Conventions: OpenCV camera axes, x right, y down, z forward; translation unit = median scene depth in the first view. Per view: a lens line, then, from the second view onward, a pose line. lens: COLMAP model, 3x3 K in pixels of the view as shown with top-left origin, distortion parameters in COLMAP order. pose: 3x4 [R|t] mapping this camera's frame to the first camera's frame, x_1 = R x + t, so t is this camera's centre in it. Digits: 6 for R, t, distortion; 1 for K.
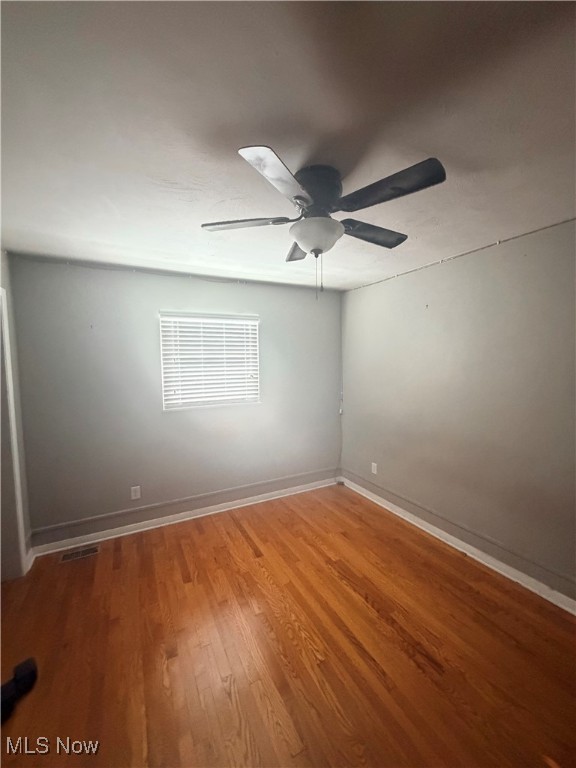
lens RADIAL K [[304.9, 0, 288.0], [0, 304.9, 384.0], [0, 0, 1]] dist [0.002559, 0.000001]
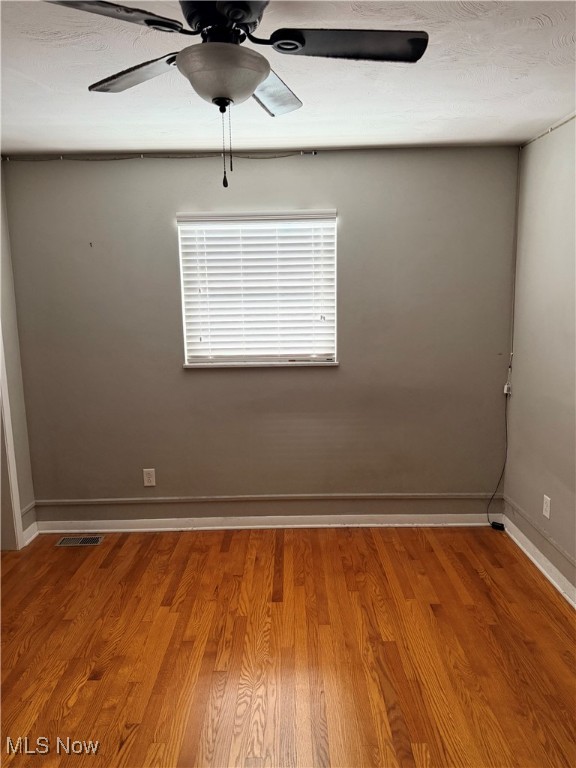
lens RADIAL K [[534.9, 0, 288.0], [0, 534.9, 384.0], [0, 0, 1]] dist [0.063388, -0.084718]
pose [[0.889341, 0.073181, -0.451350, 0.352034], [-0.030792, 0.994454, 0.100565, 0.000195], [0.456206, -0.075539, 0.886662, 0.041508]]
